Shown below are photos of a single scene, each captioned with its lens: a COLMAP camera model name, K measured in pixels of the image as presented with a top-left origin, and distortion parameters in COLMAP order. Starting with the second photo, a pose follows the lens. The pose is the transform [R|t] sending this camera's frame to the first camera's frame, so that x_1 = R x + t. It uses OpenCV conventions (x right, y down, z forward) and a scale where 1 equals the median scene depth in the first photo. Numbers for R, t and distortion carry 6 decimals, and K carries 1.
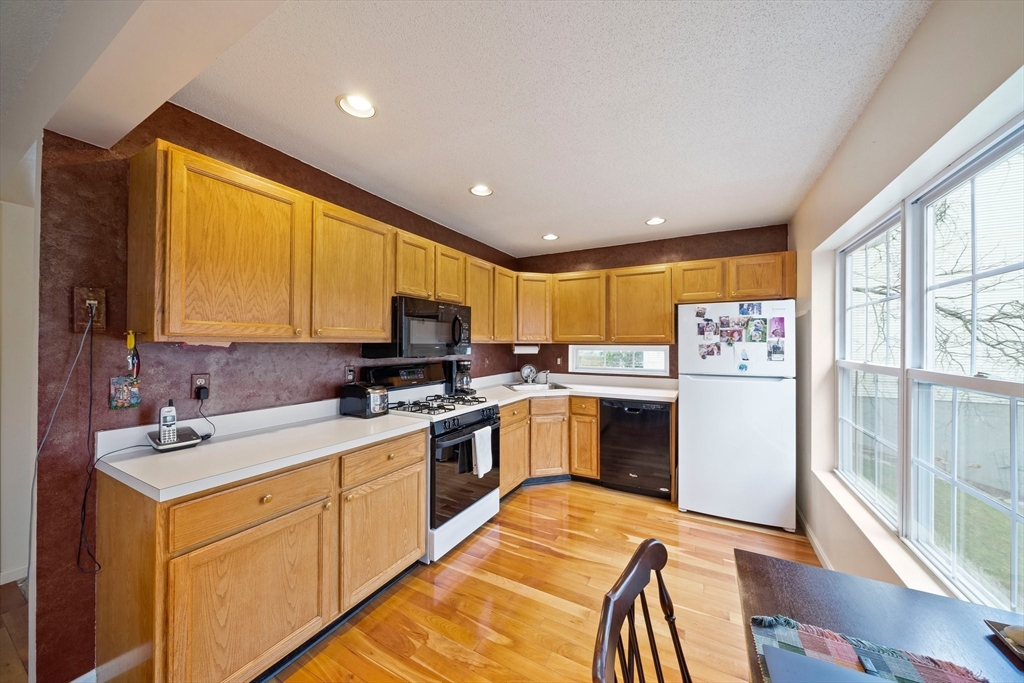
lens RADIAL K [[356.3, 0, 514.6], [0, 356.3, 342.1], [0, 0, 1]] dist [-0.001634, -0.000047]
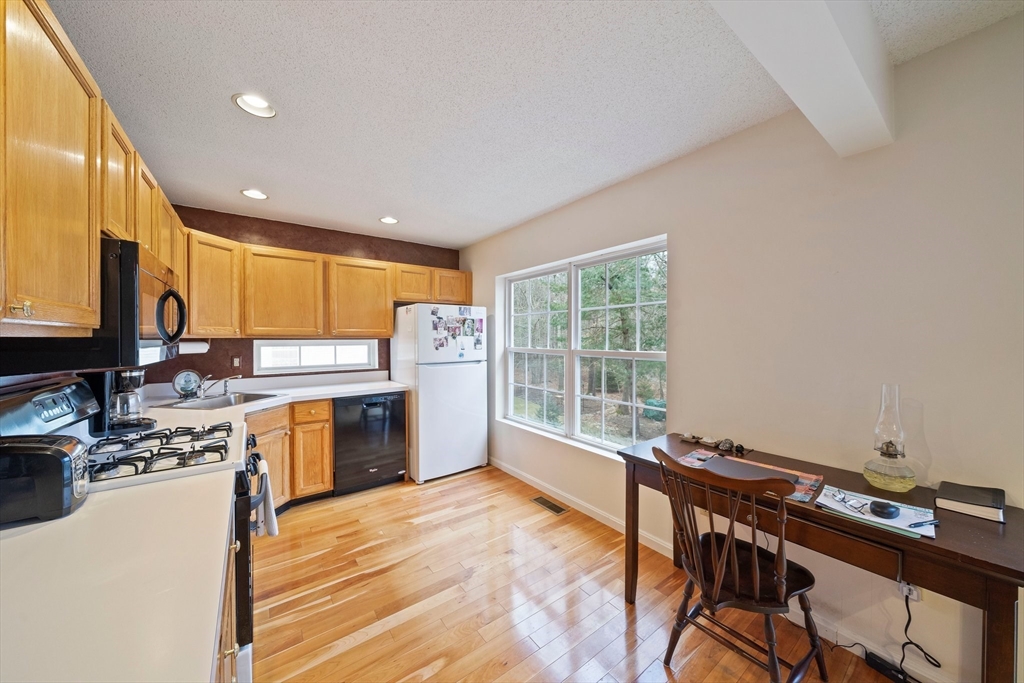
lens RADIAL K [[352.0, 0, 512.0], [0, 352.0, 341.5], [0, 0, 1]] dist [-0.000306, 0.000001]
pose [[0.422182, -0.013332, 0.906413, -0.442009], [0.000737, 0.999897, 0.014363, 0.001524], [-0.906511, -0.005396, 0.422148, 0.267603]]
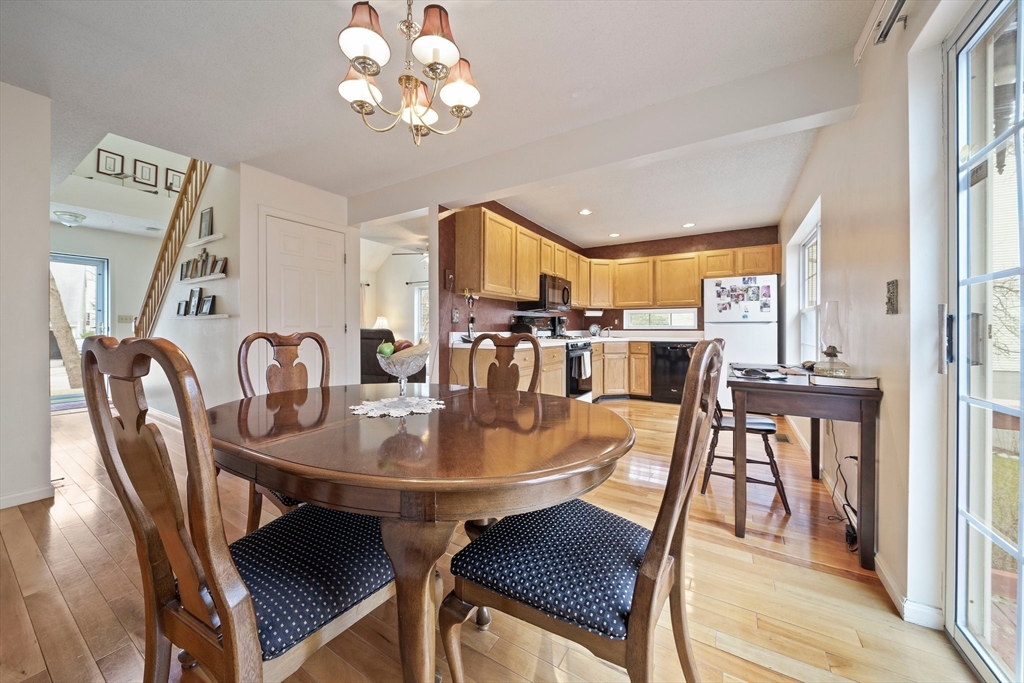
lens RADIAL K [[361.6, 0, 511.1], [0, 361.6, 328.0], [0, 0, 1]] dist [-0.000312, 0.000005]
pose [[0.998723, -0.002816, -0.050445, -0.330103], [0.002913, 0.999994, 0.001854, 0.112278], [0.050439, -0.001998, 0.998725, -0.677038]]
